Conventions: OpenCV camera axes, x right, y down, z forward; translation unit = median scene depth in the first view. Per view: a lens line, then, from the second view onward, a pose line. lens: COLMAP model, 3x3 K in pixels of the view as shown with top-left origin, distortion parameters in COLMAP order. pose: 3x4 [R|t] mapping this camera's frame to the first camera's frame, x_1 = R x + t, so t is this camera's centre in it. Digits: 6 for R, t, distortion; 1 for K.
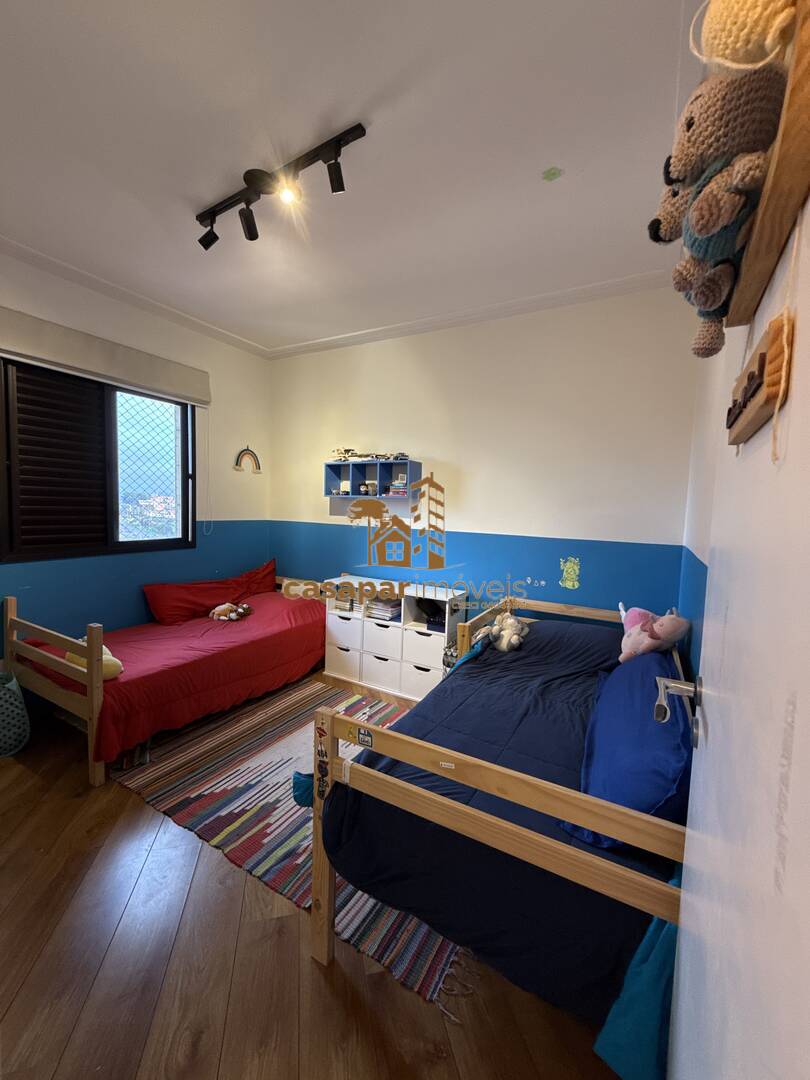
lens RADIAL K [[432.2, 0, 405.2], [0, 432.2, 537.3], [0, 0, 1]] dist [0.001839, -0.000075]
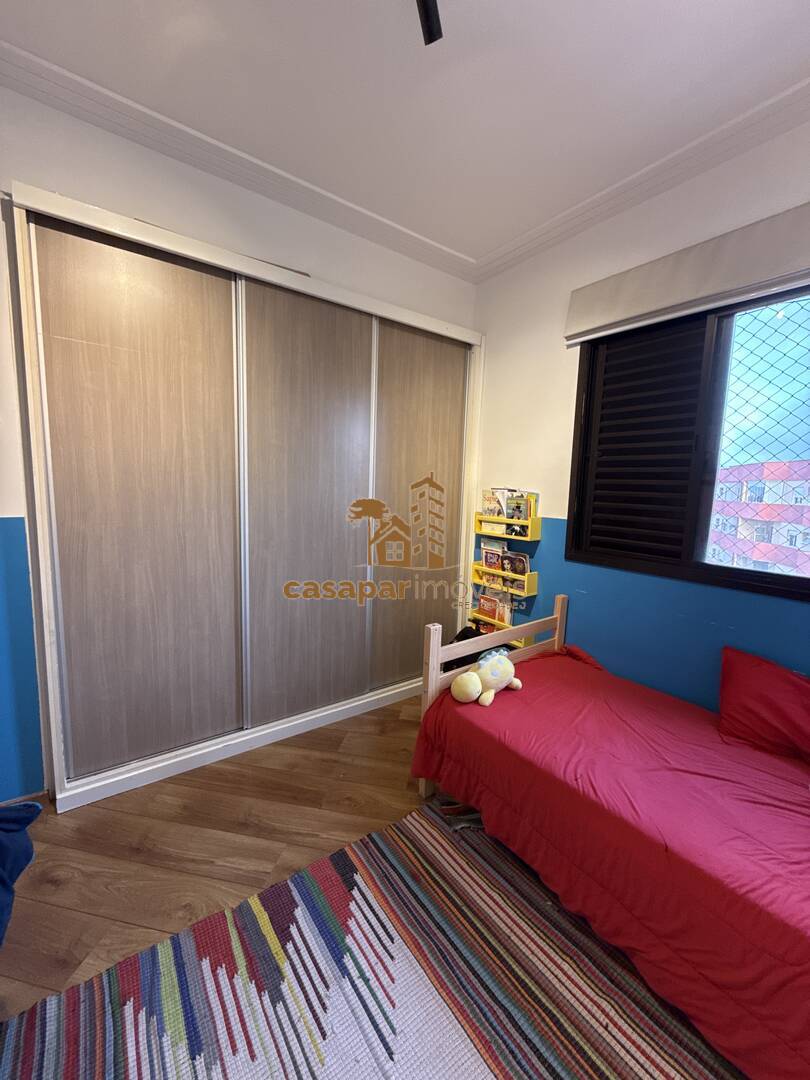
lens RADIAL K [[432.2, 0, 405.2], [0, 432.2, 537.3], [0, 0, 1]] dist [0.001839, -0.000075]
pose [[-0.412315, 0.065489, -0.908685, 0.119581], [-0.104461, 0.987436, 0.118564, -0.084435], [0.905033, 0.143808, -0.400293, 1.298212]]
